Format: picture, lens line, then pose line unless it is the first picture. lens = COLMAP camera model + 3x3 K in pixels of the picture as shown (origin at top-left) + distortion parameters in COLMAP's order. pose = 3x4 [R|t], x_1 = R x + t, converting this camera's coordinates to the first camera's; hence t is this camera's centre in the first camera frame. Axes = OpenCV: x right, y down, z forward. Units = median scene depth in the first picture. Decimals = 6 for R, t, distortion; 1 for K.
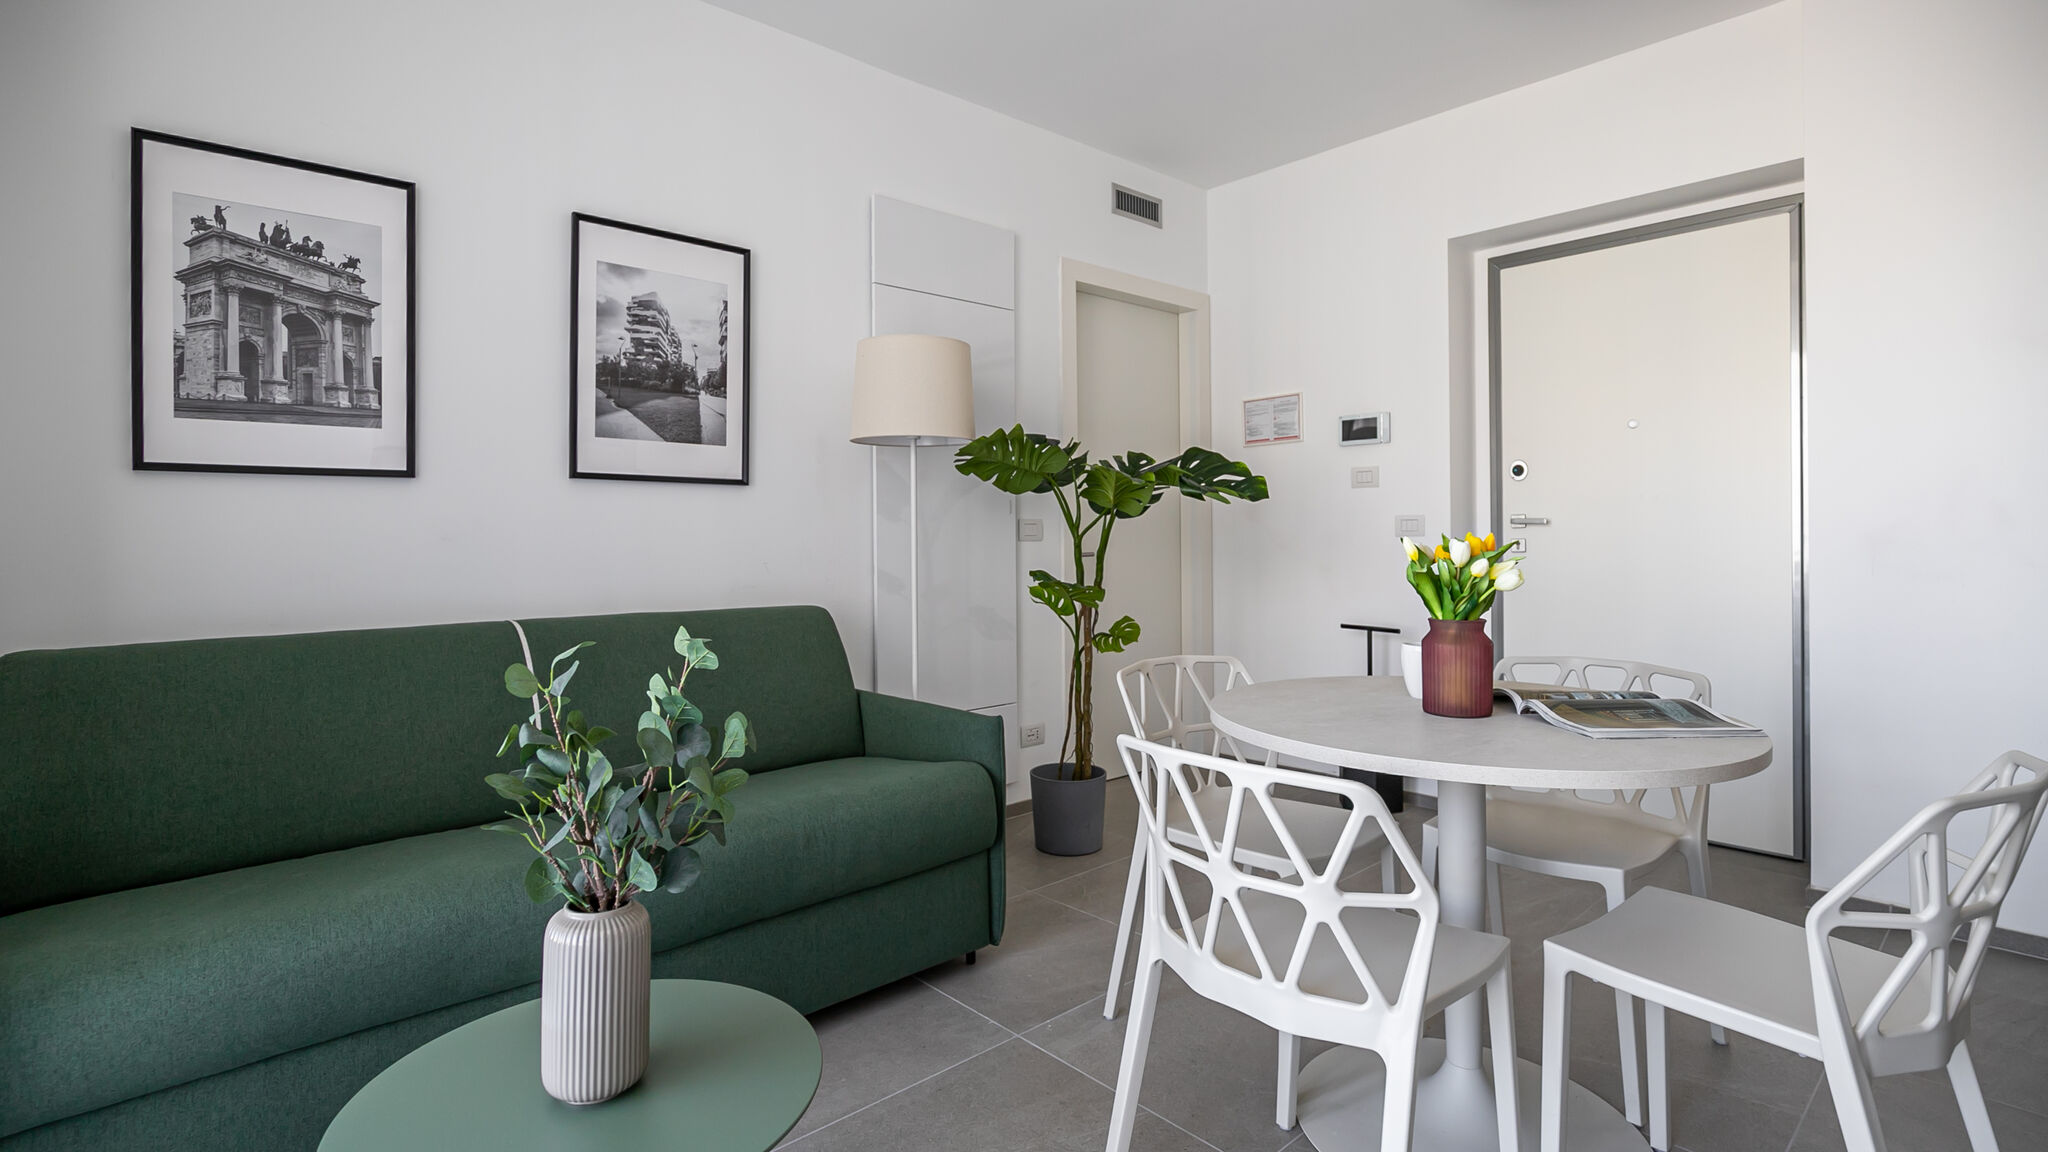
lens RADIAL K [[950.7, 0, 1006.3], [0, 950.7, 564.8], [0, 0, 1]] dist [-0.017012, 0.003142]
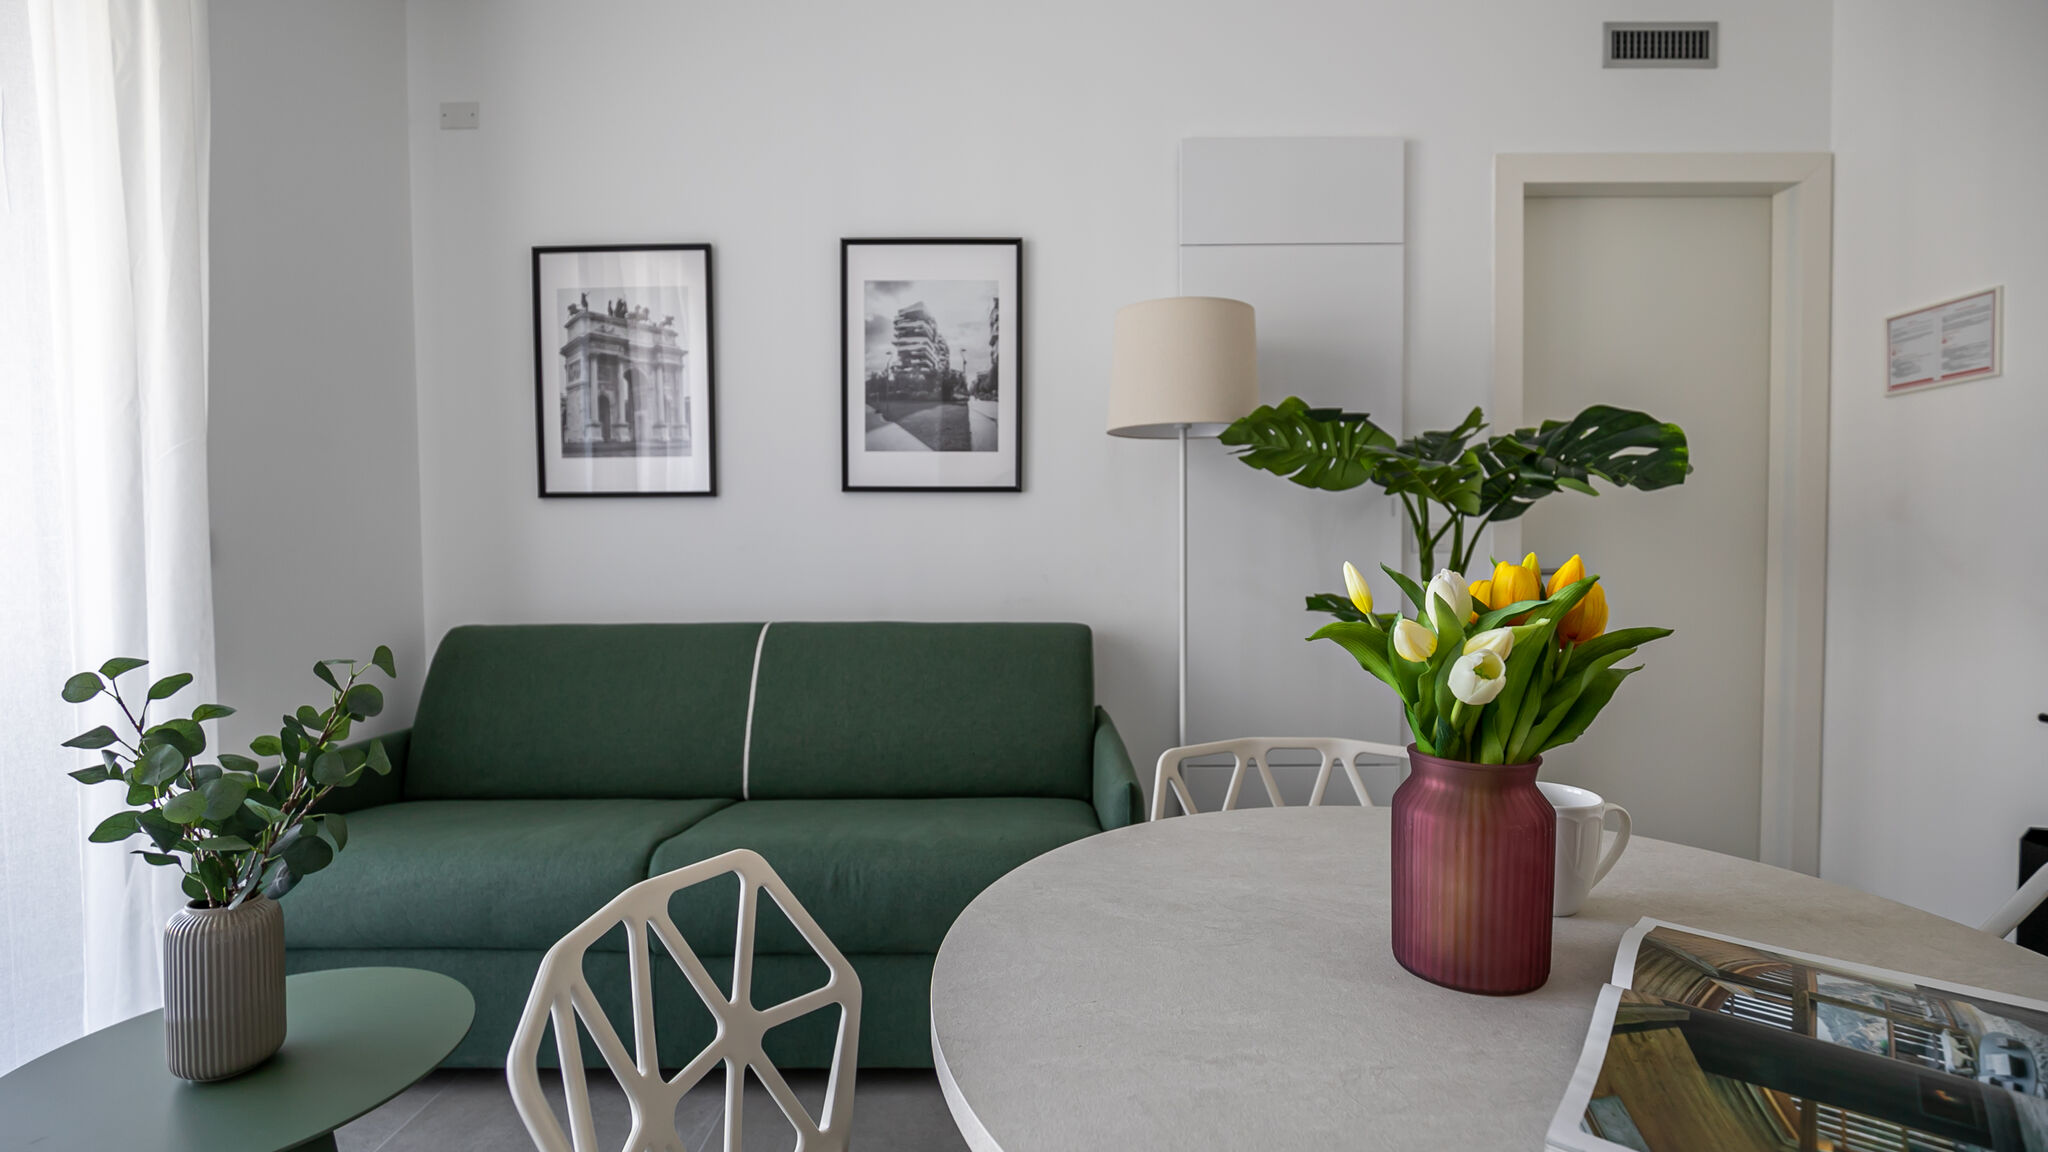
lens RADIAL K [[950.7, 0, 1023.0], [0, 950.7, 591.2], [0, 0, 1]] dist [-0.017012, 0.003142]
pose [[0.747556, 0.038440, -0.663086, 0.408215], [-0.018252, 0.999136, 0.037343, -0.023236], [0.663948, -0.015814, 0.747611, 0.335291]]
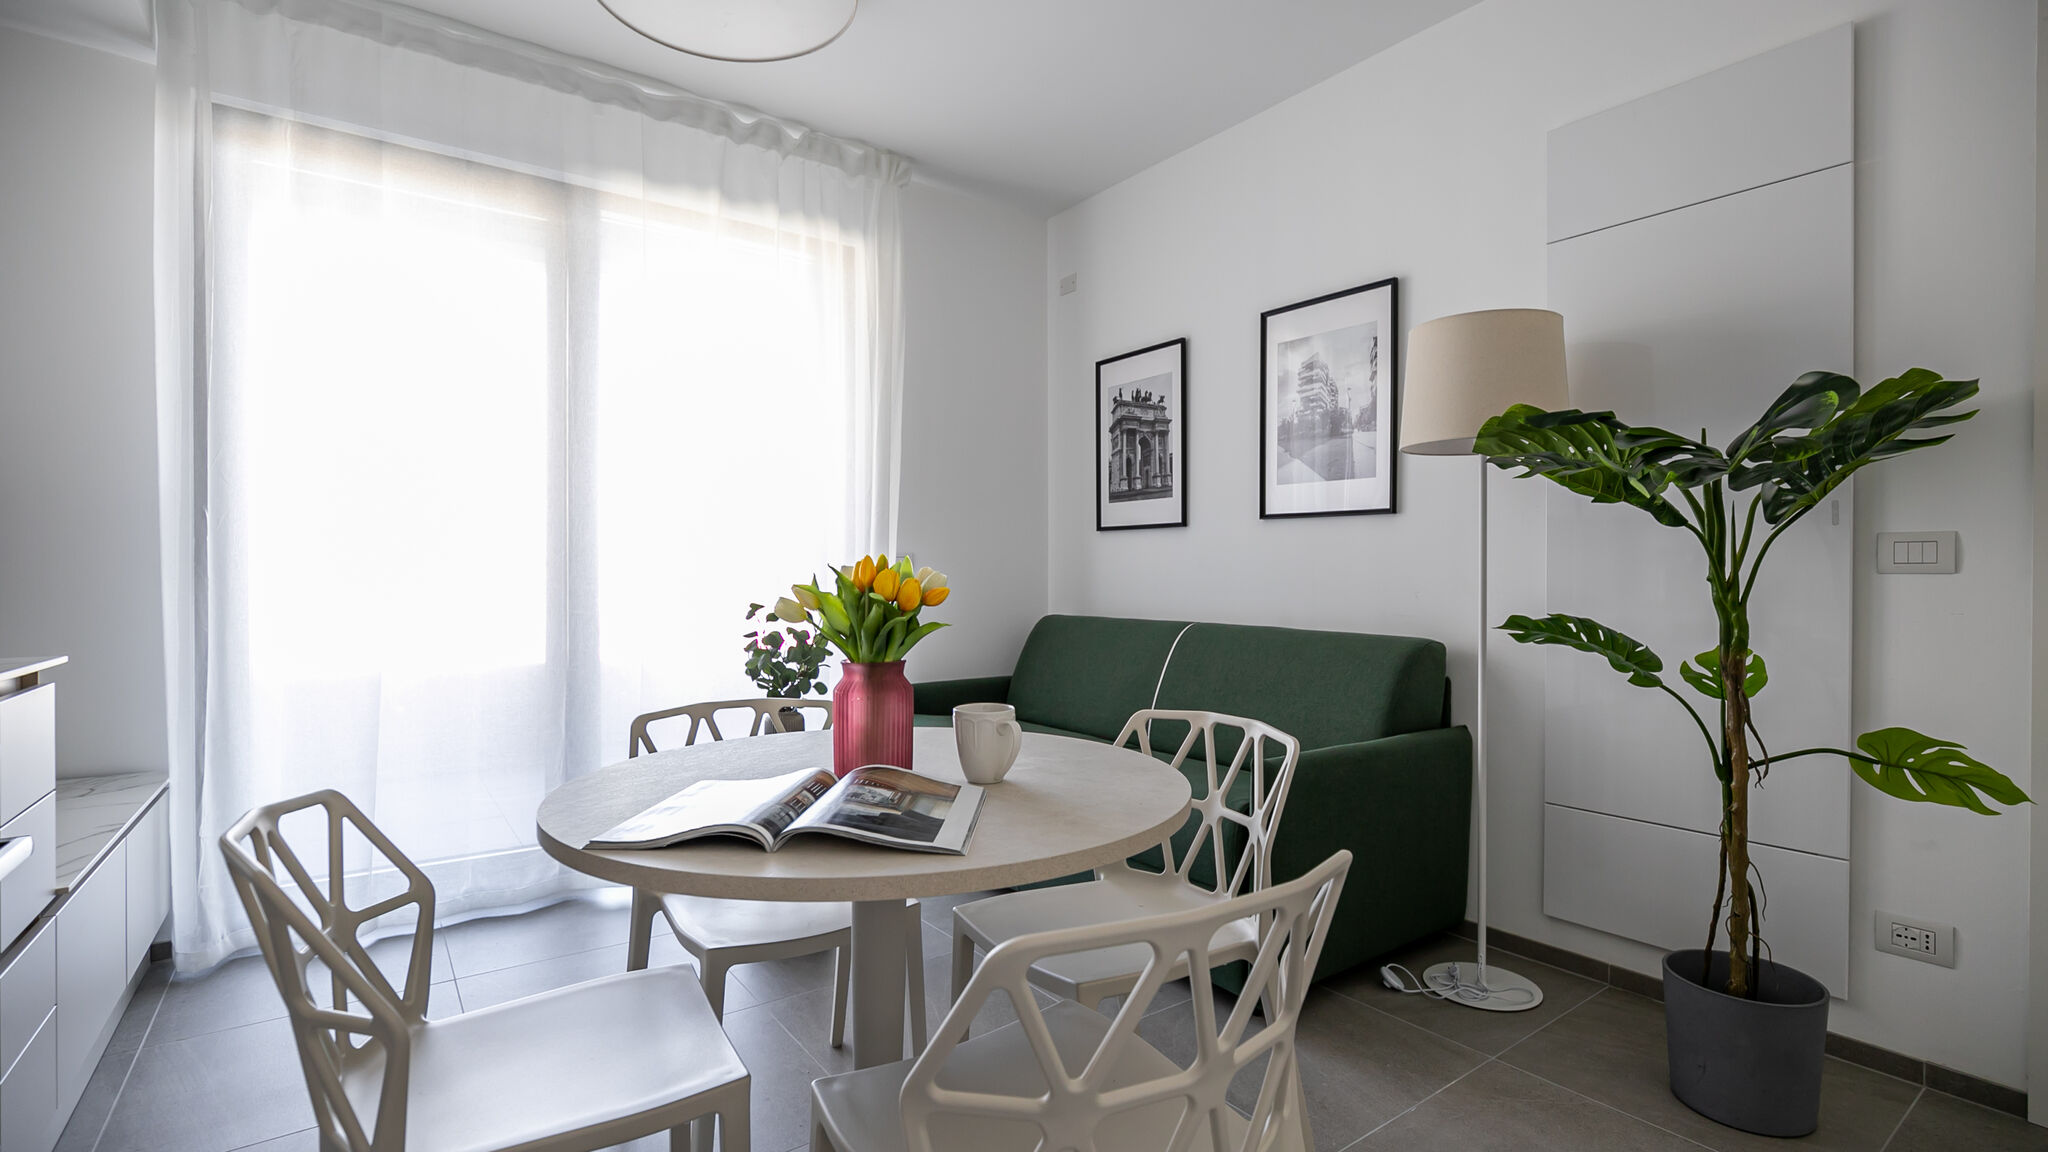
lens RADIAL K [[950.7, 0, 1018.0], [0, 950.7, 597.9], [0, 0, 1]] dist [-0.017012, 0.003142]
pose [[-0.098964, 0.034940, -0.994477, 0.873003], [-0.027598, 0.998903, 0.037842, -0.024178], [0.994708, 0.031191, -0.097891, 0.803381]]
